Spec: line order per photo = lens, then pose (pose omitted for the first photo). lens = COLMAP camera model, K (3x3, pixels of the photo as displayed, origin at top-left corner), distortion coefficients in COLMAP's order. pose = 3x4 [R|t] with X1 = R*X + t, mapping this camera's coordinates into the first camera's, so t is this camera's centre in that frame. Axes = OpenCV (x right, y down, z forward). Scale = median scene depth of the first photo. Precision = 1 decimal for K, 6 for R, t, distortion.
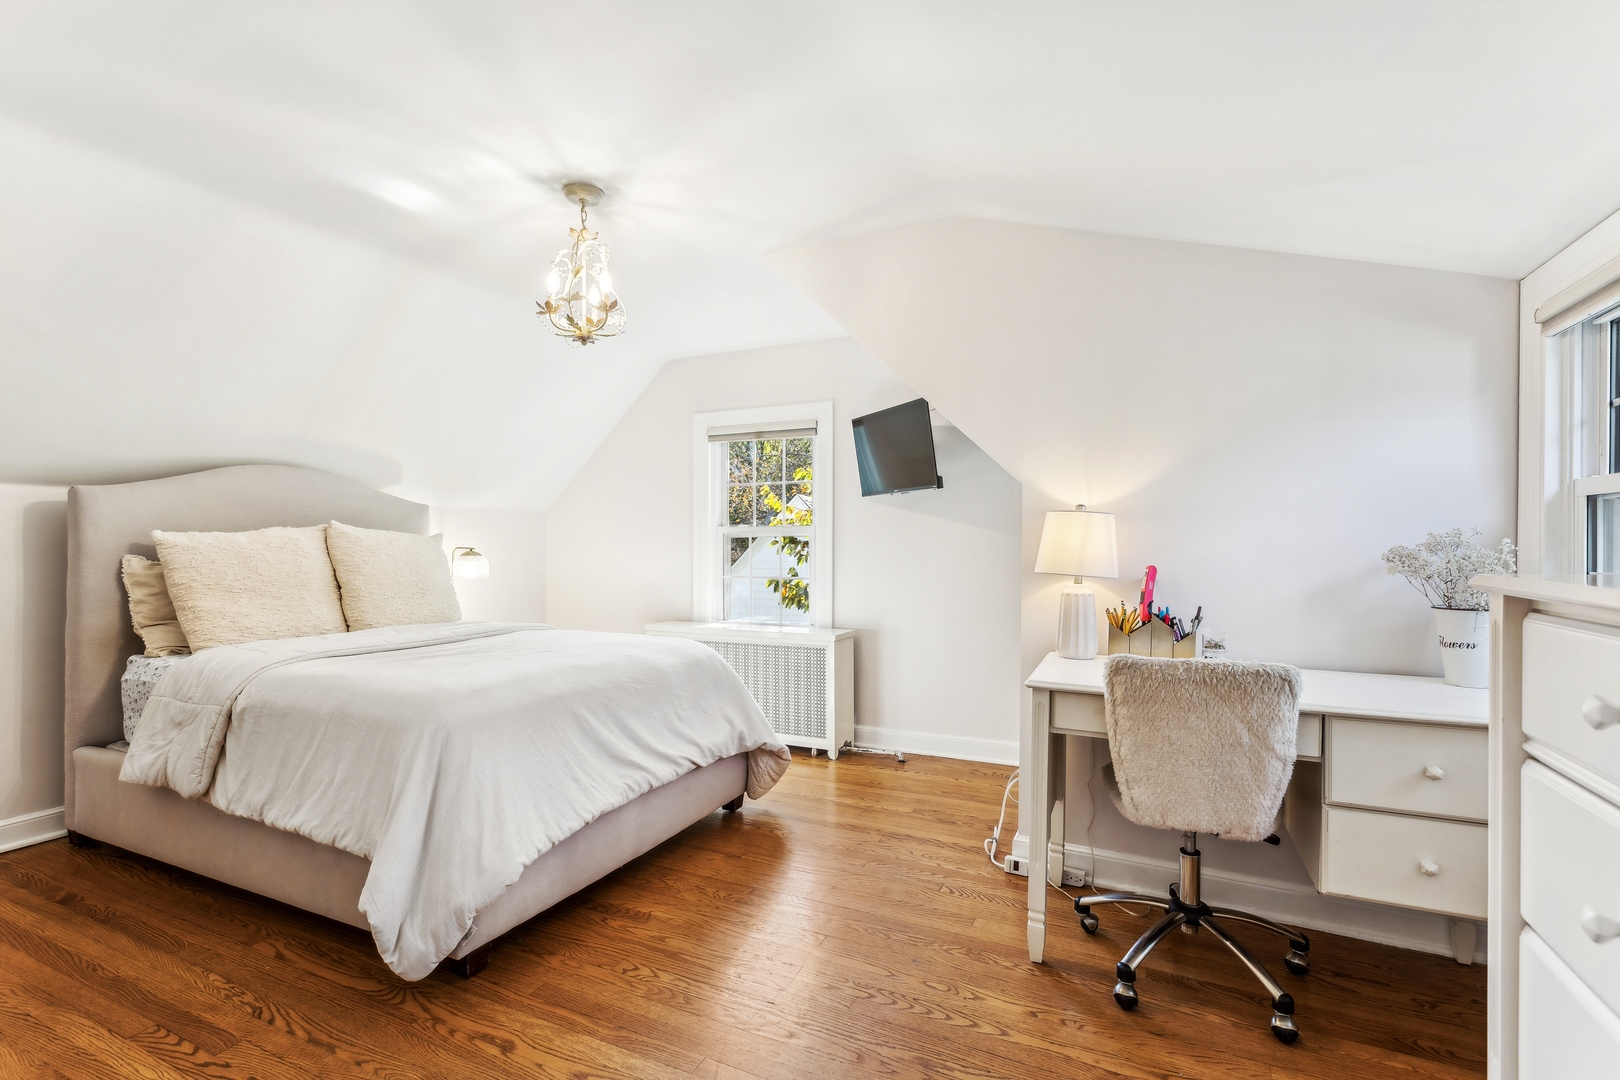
lens RADIAL K [[736.2, 0, 802.6], [0, 736.2, 547.7], [0, 0, 1]] dist [0.002439, 0.000117]
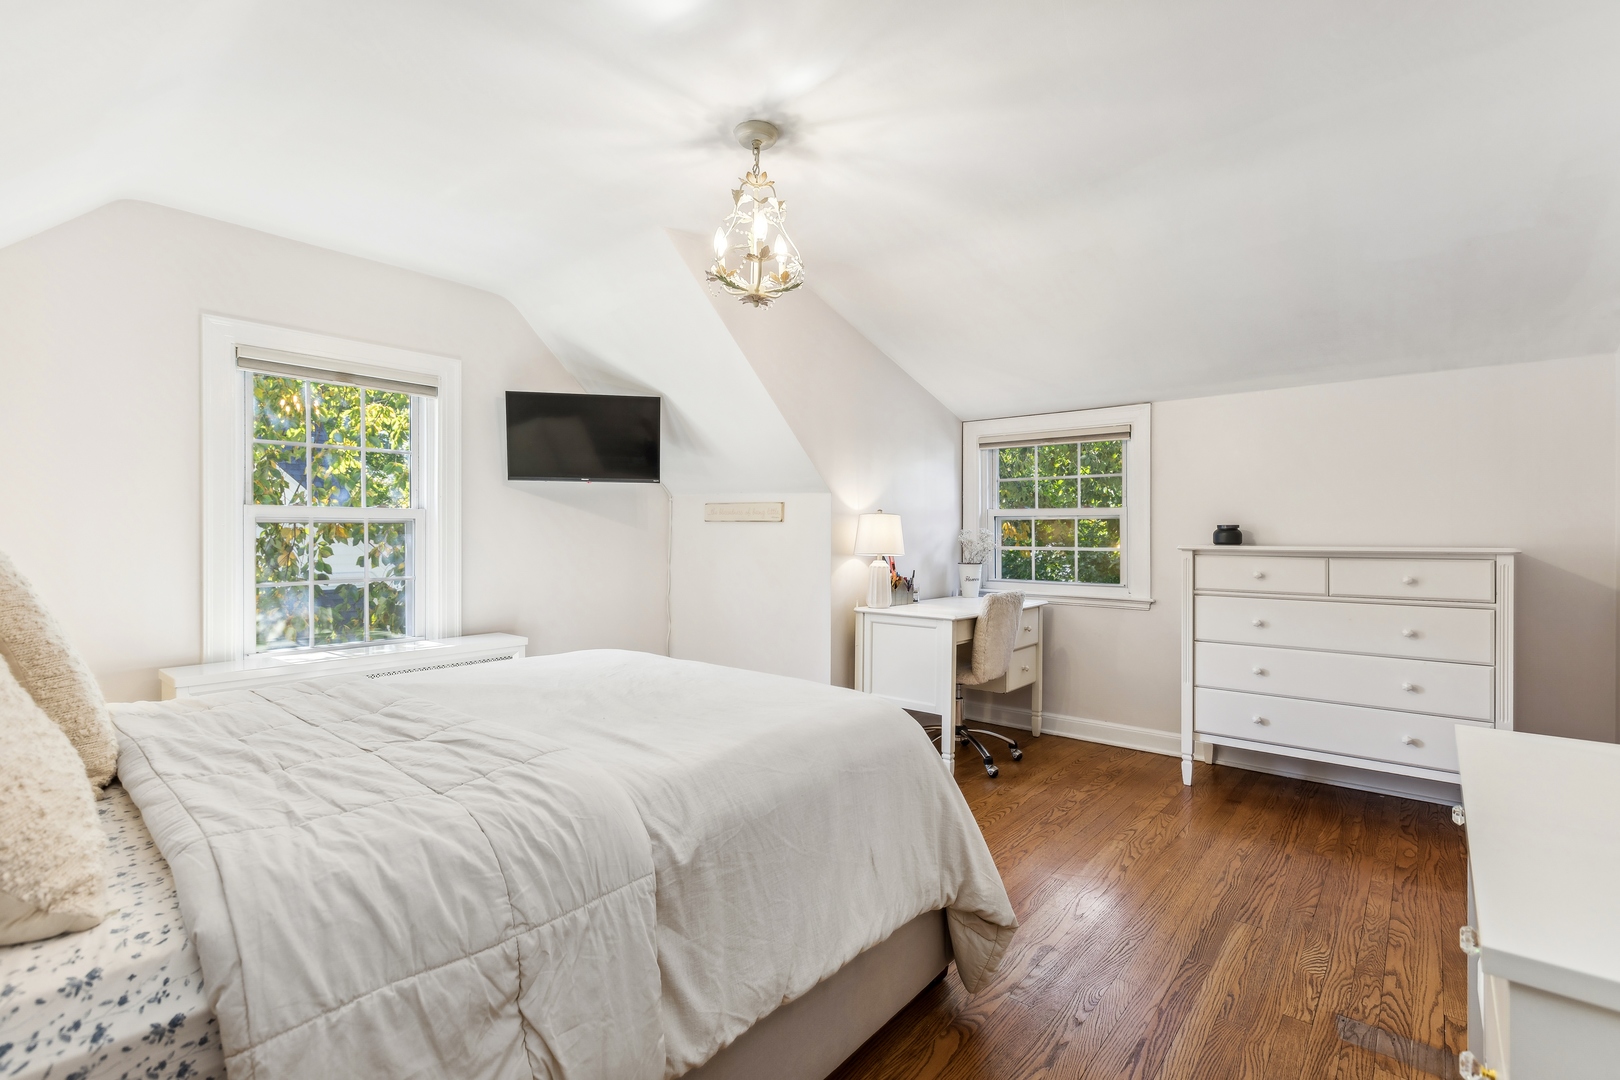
lens RADIAL K [[736.2, 0, 801.3], [0, 736.2, 535.4], [0, 0, 1]] dist [0.002439, 0.000117]
pose [[0.257235, 0.000336, 0.966349, -1.141892], [0.001356, 0.999999, -0.000709, -0.003529], [-0.966348, 0.001493, 0.257235, 0.732945]]
